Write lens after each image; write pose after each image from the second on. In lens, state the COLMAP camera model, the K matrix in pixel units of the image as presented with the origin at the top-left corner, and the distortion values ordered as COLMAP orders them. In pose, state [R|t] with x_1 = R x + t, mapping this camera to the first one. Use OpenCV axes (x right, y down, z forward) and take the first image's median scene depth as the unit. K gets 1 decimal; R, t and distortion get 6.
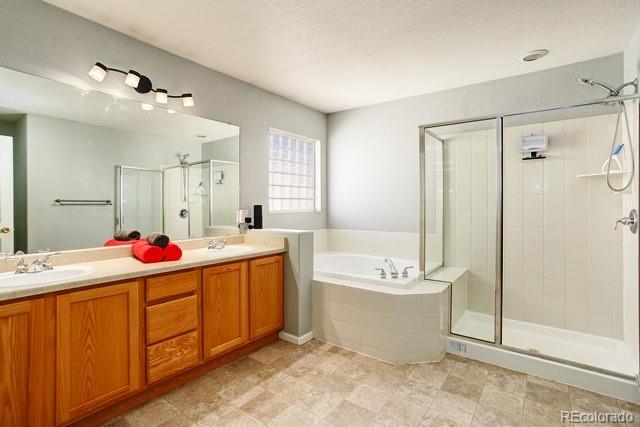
lens RADIAL K [[310.5, 0, 322.1], [0, 310.5, 210.8], [0, 0, 1]] dist [-0.015850, 0.005615]
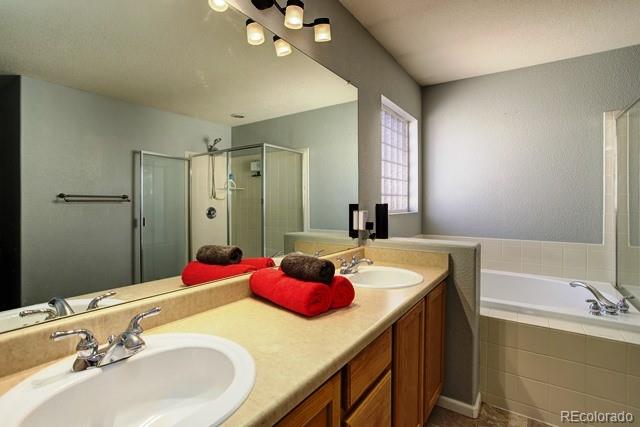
lens RADIAL K [[310.5, 0, 317.8], [0, 310.5, 210.3], [0, 0, 1]] dist [-0.015850, 0.005615]
pose [[0.998500, 0.004056, 0.054598, -0.289868], [-0.004472, 0.999962, 0.007497, -0.006505], [-0.054566, -0.007730, 0.998480, 0.242996]]
